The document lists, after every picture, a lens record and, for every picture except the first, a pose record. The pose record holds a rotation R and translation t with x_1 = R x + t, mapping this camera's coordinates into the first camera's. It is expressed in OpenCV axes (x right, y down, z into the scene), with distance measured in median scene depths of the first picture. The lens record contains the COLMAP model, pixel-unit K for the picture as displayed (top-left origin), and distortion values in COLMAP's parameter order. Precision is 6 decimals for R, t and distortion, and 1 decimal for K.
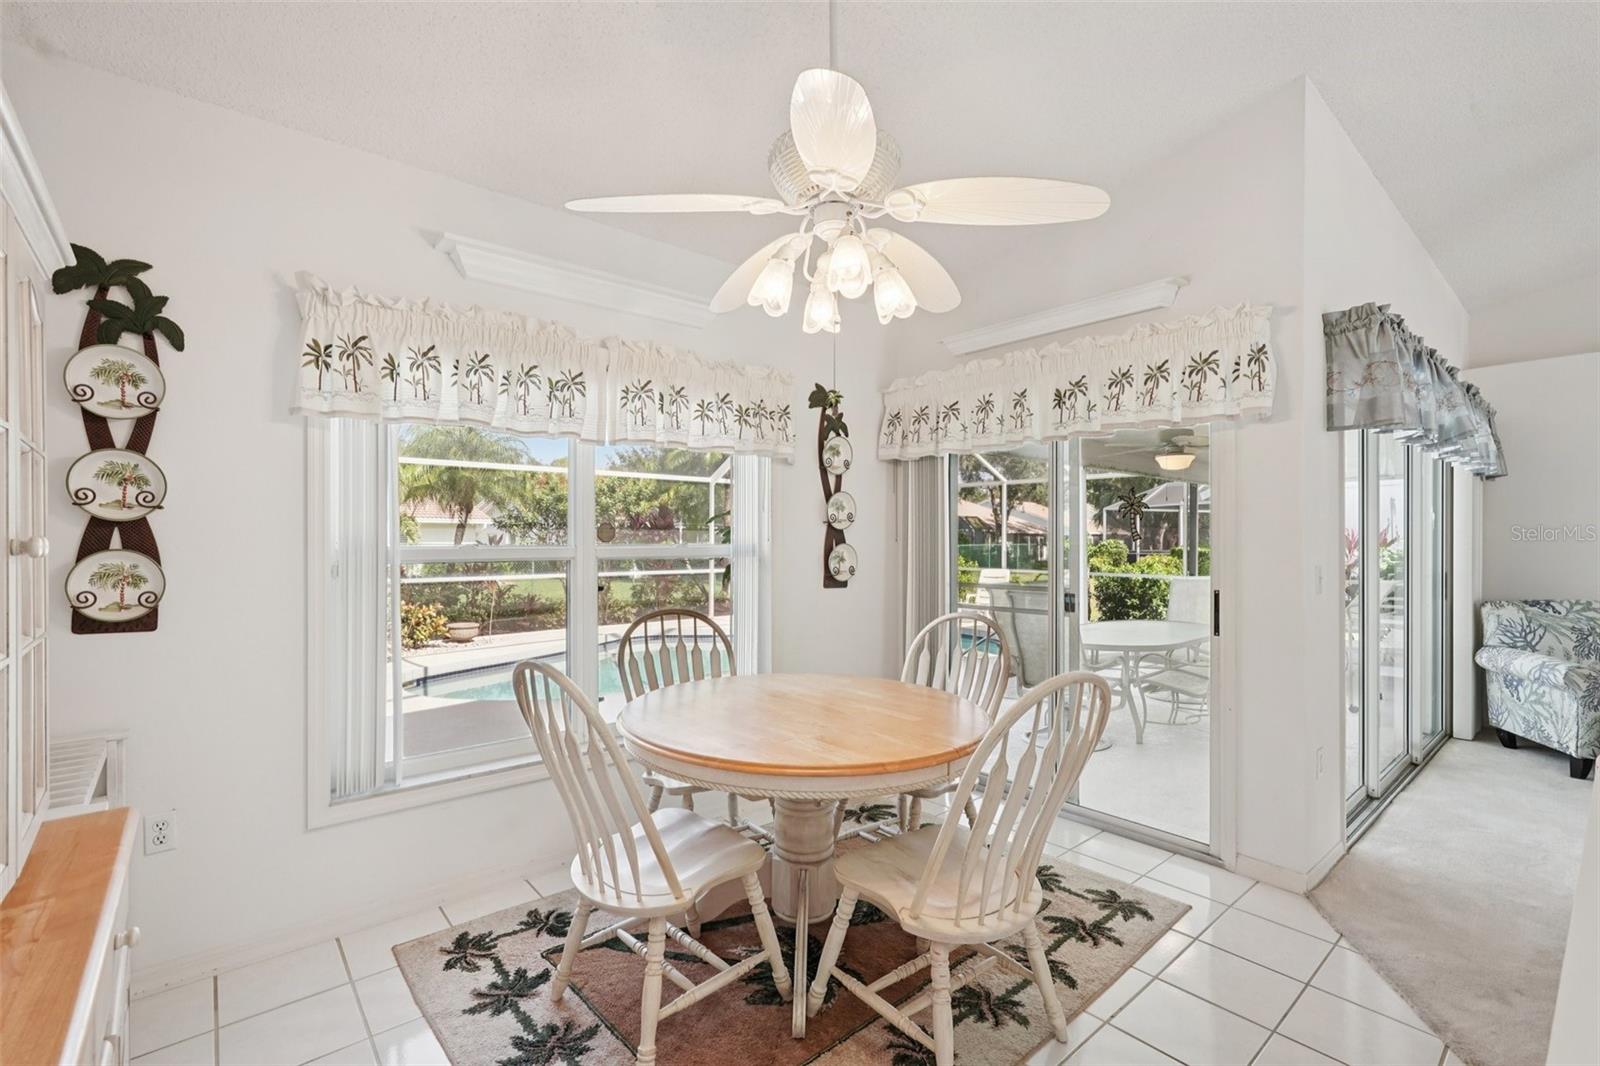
lens RADIAL K [[710.1, 0, 792.5], [0, 710.1, 543.2], [0, 0, 1]] dist [-0.015816, 0.006769]
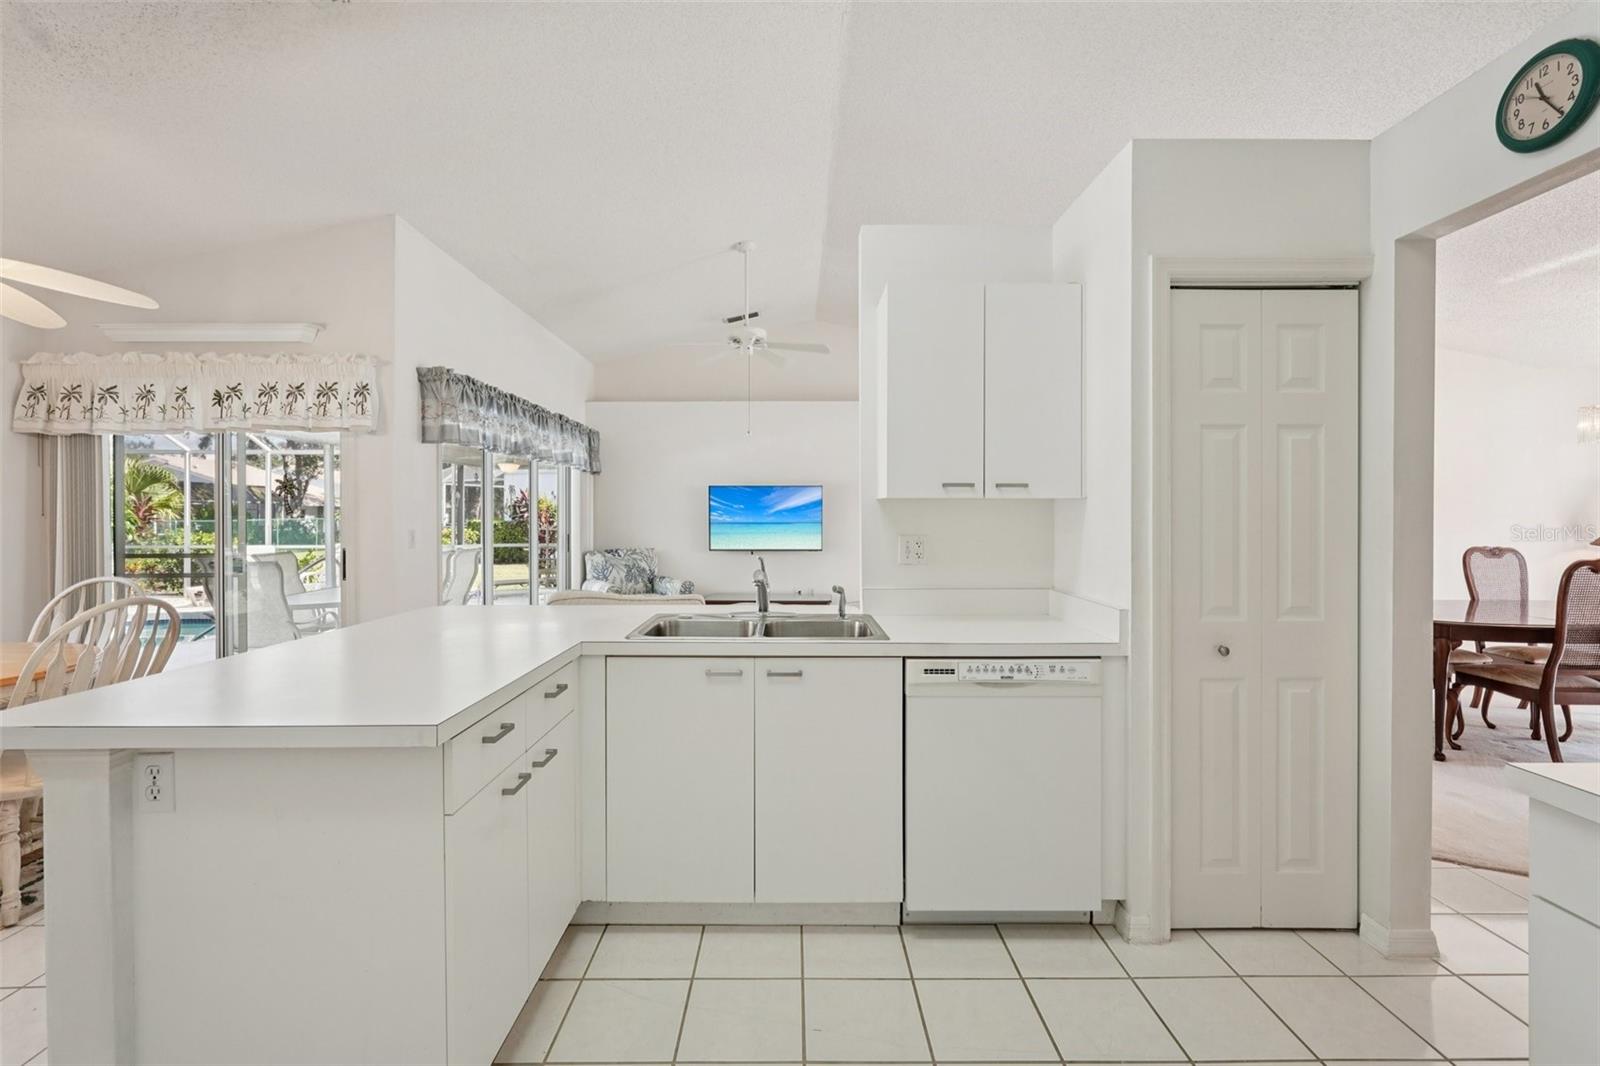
lens RADIAL K [[710.1, 0, 800.2], [0, 710.1, 520.1], [0, 0, 1]] dist [-0.015816, 0.006769]
pose [[0.629260, -0.010156, 0.777128, 0.059284], [0.006134, 0.999948, 0.008101, 0.002638], [-0.777171, -0.000331, 0.629290, -0.535288]]
